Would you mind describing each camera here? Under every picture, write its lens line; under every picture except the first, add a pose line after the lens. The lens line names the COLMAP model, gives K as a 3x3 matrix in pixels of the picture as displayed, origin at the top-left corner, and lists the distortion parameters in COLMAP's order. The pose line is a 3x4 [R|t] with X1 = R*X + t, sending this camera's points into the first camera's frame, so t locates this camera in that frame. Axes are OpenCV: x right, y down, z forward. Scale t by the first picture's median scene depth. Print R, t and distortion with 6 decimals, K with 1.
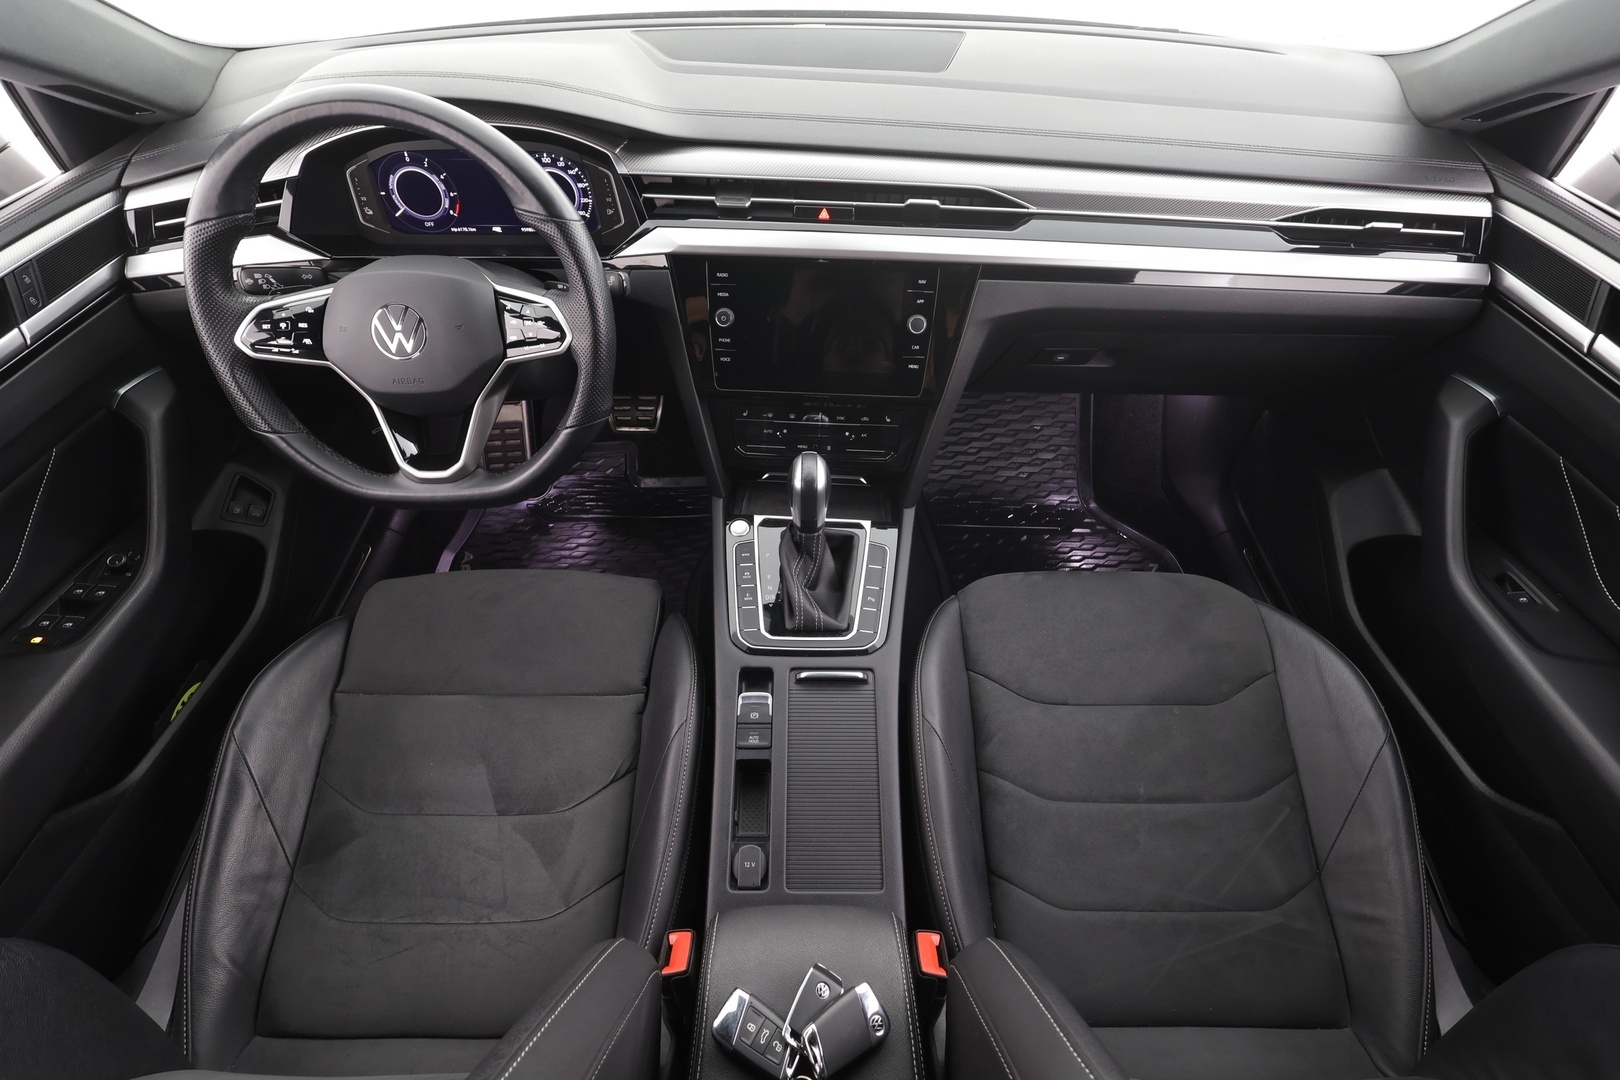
lens RADIAL K [[748.5, 0, 806.9], [0, 748.5, 543.0], [0, 0, 1]] dist [-0.003280, 0.000631]
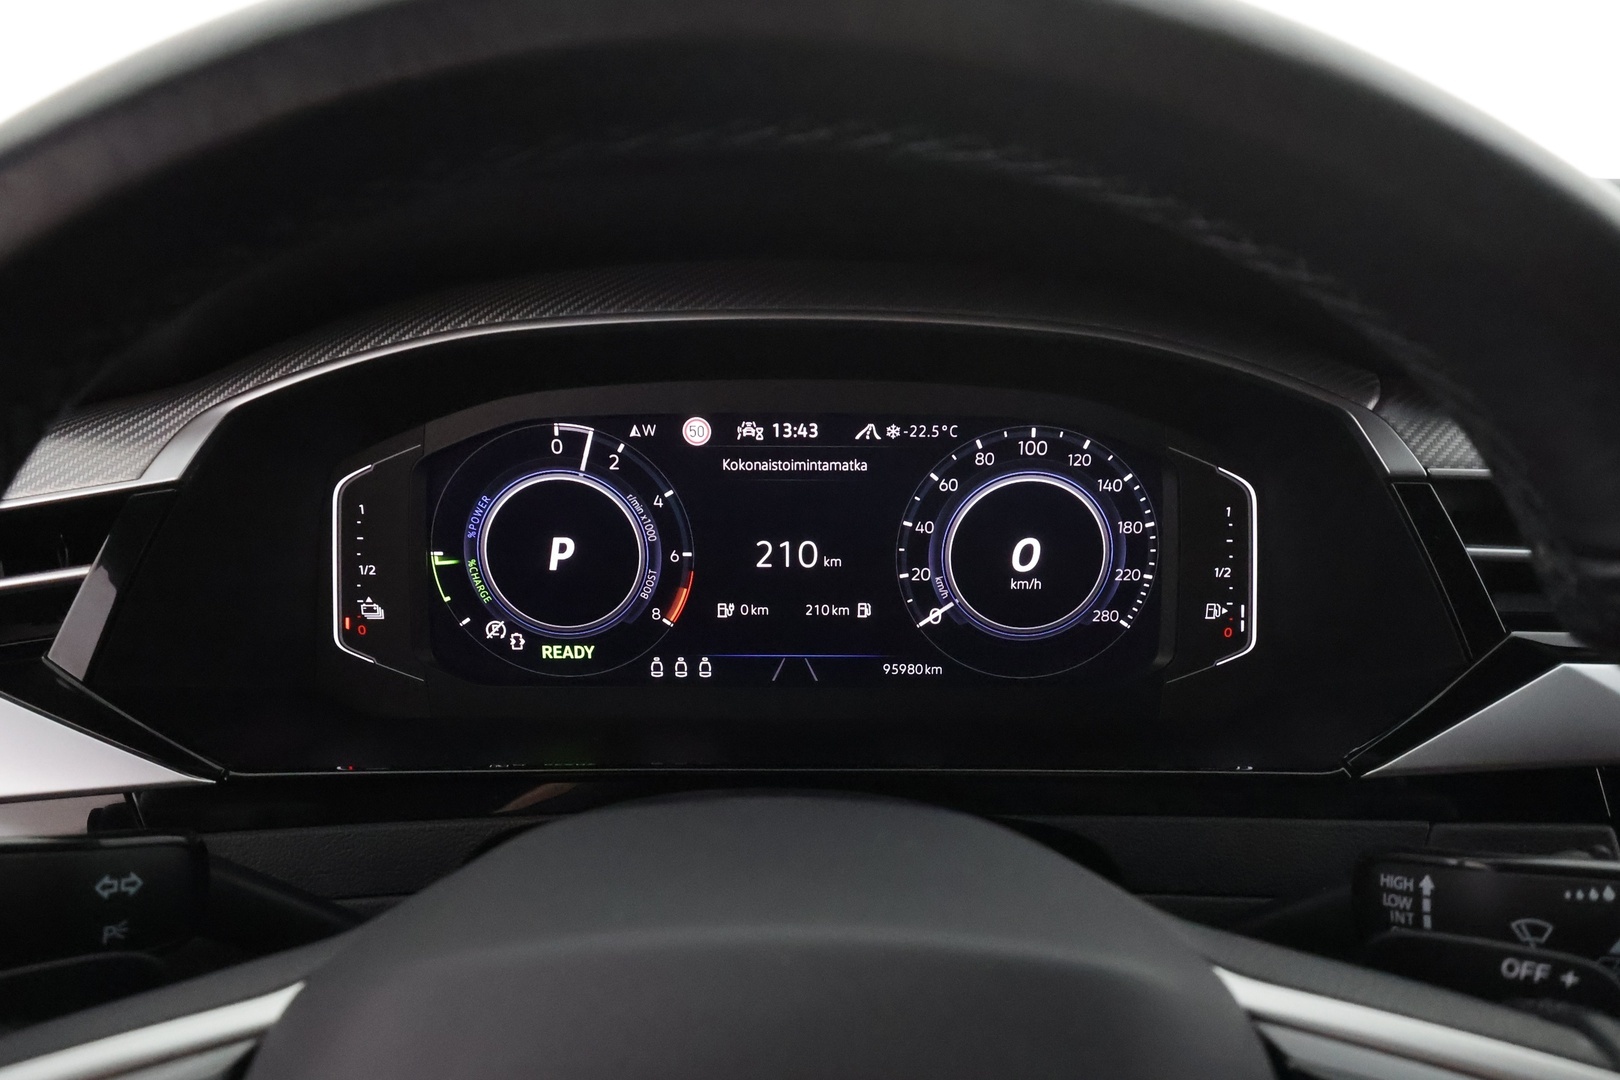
lens RADIAL K [[1273.5, 0, 822.8], [0, 1273.5, 545.4], [0, 0, 1]] dist [-0.001814, -0.000417]
pose [[0.999993, -0.002185, 0.003193, -0.434734], [0.003431, 0.882296, -0.470682, -0.246746], [-0.001789, 0.470689, 0.882297, 0.583557]]
